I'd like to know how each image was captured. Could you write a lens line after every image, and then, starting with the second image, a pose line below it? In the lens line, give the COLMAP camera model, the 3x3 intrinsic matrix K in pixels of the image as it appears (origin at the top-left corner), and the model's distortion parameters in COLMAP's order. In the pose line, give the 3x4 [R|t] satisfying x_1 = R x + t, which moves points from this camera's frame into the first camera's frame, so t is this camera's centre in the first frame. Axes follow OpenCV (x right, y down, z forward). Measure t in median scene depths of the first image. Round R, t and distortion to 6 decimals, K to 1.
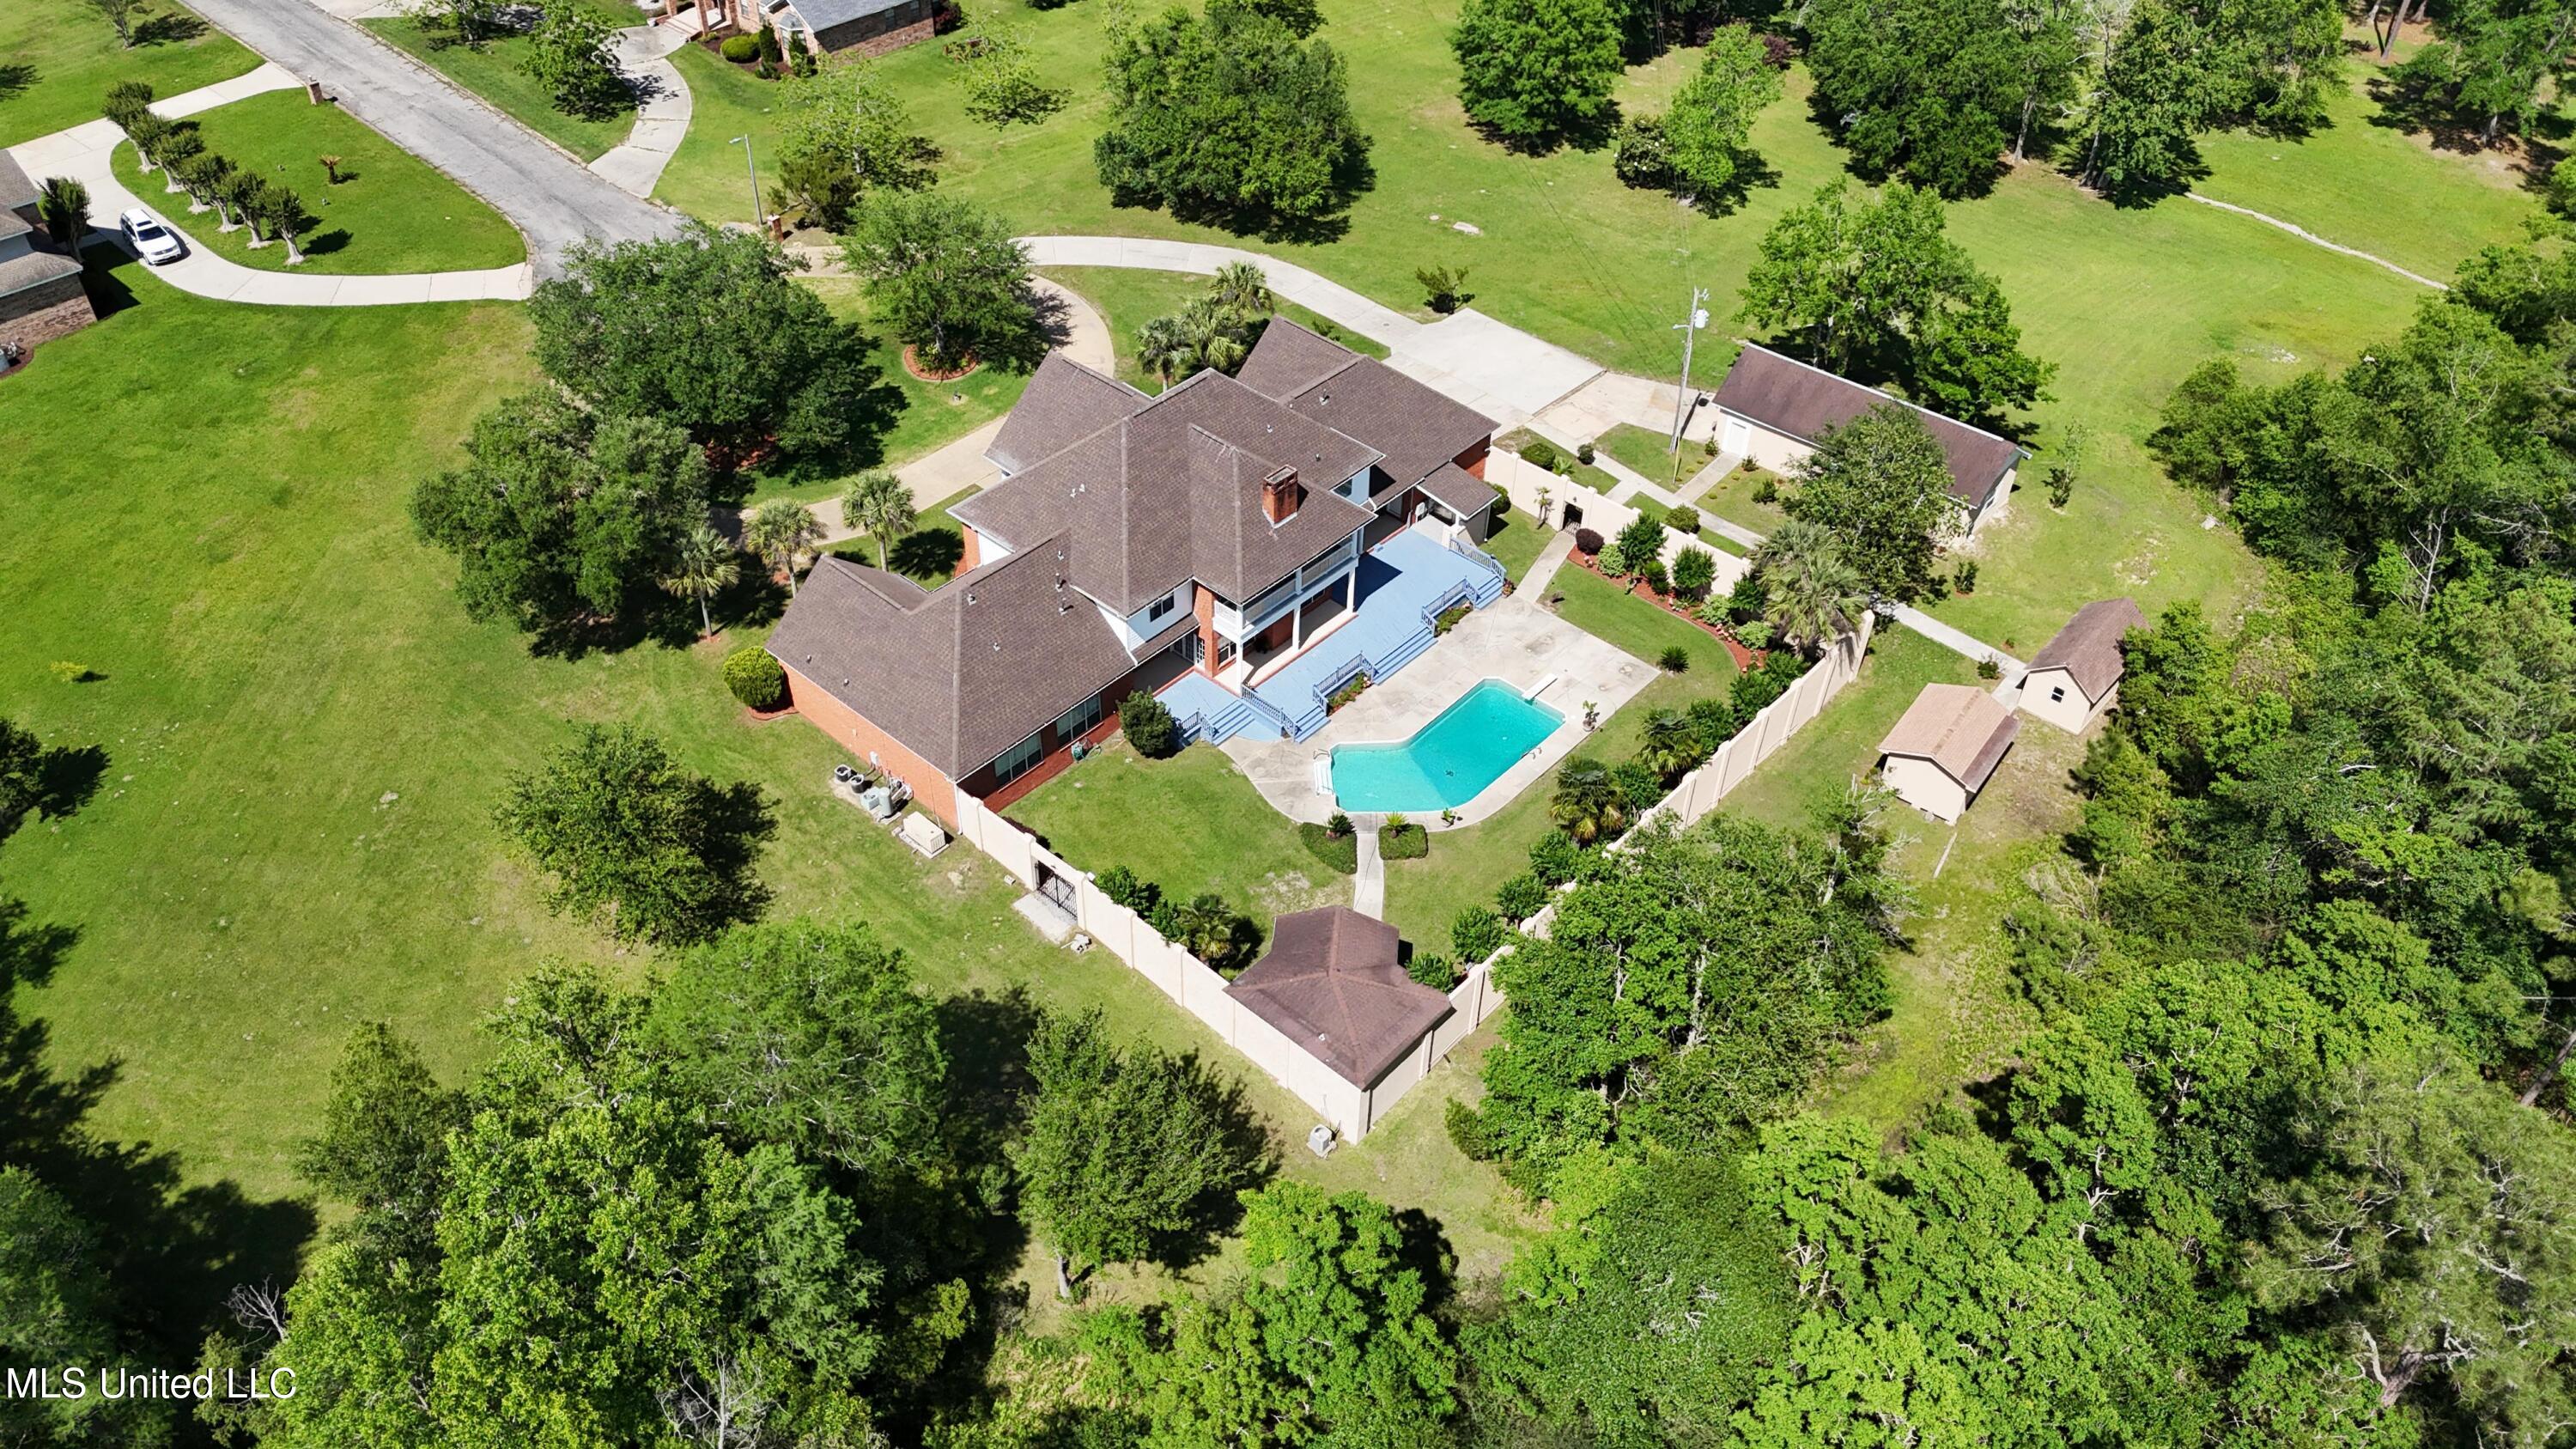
lens RADIAL K [[1901.5, 0, 1288.0], [0, 1901.5, 724.5], [0, 0, 1]] dist [0.060330, -0.046417]
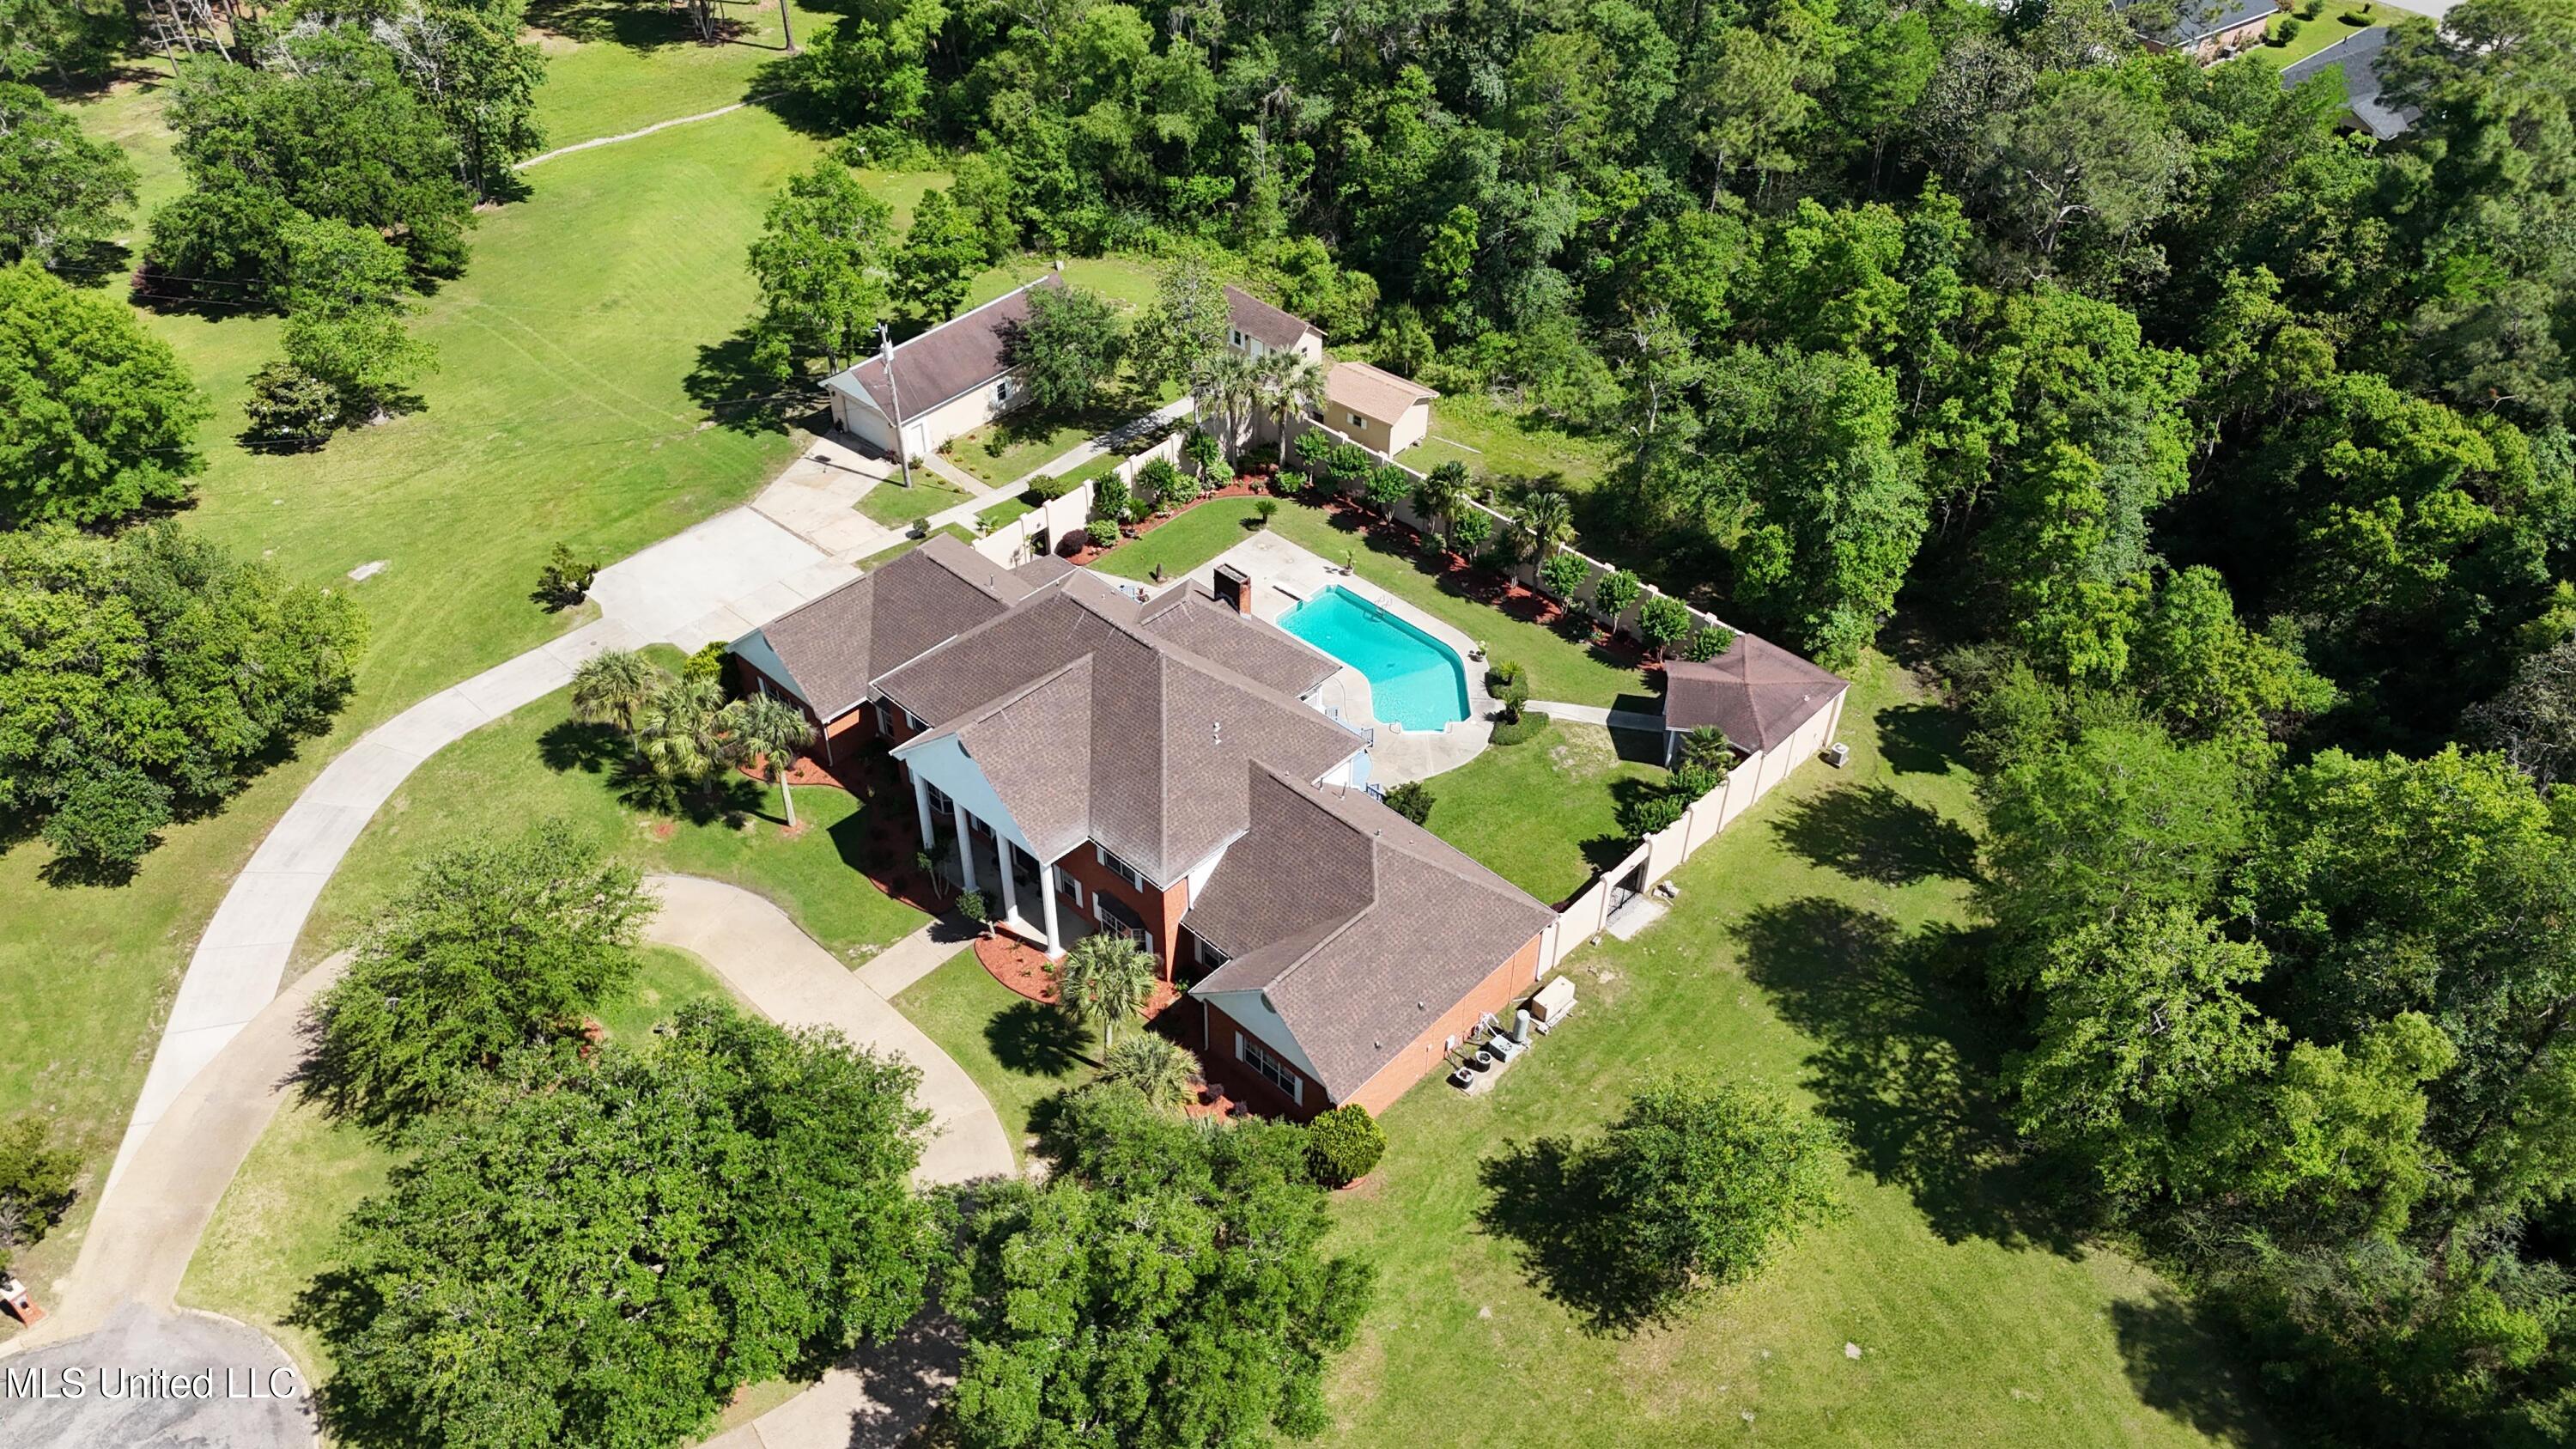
lens RADIAL K [[1901.5, 0, 1288.0], [0, 1901.5, 724.5], [0, 0, 1]] dist [0.060330, -0.046417]
pose [[0.027037, -0.662459, 0.748610, -0.674003], [0.650184, 0.580486, 0.490201, -0.471732], [-0.759296, 0.473481, 0.446414, 0.520856]]
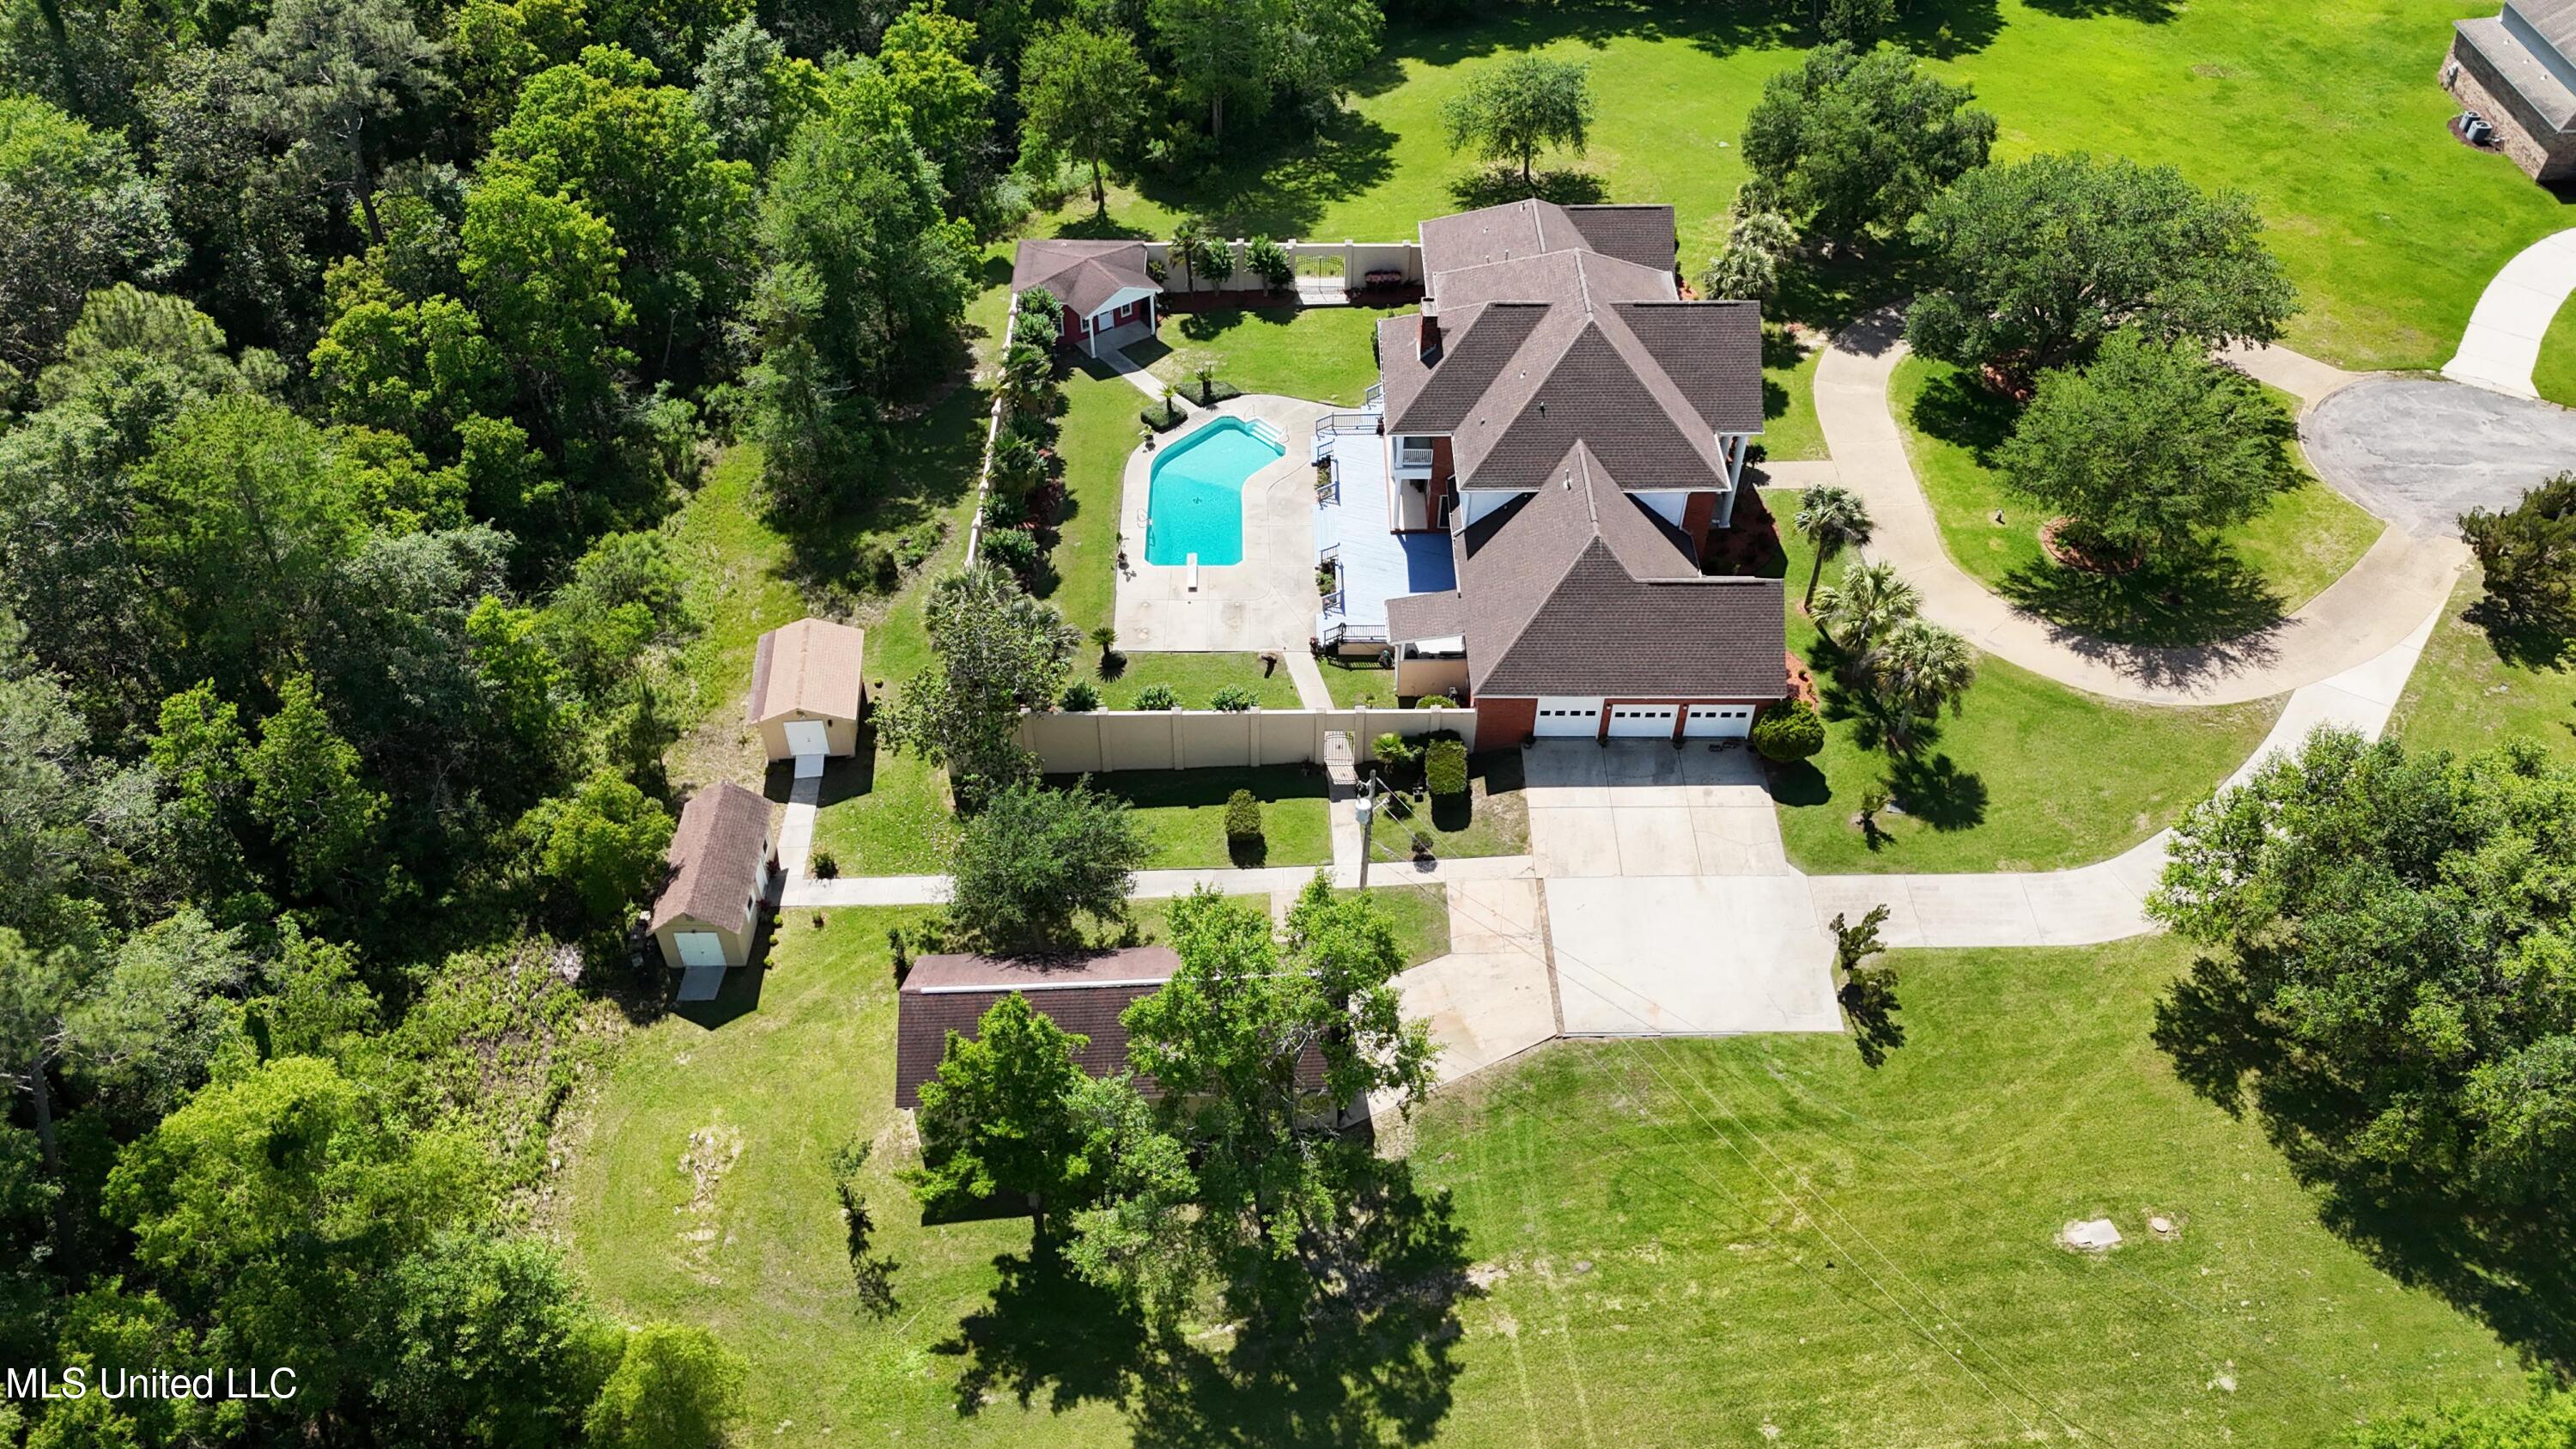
lens RADIAL K [[1901.5, 0, 1288.0], [0, 1901.5, 724.5], [0, 0, 1]] dist [0.060330, -0.046417]
pose [[-0.742128, 0.450128, -0.496620, 0.582997], [-0.456988, 0.202209, 0.866183, -0.826871], [0.490314, 0.869768, 0.055638, 0.970930]]
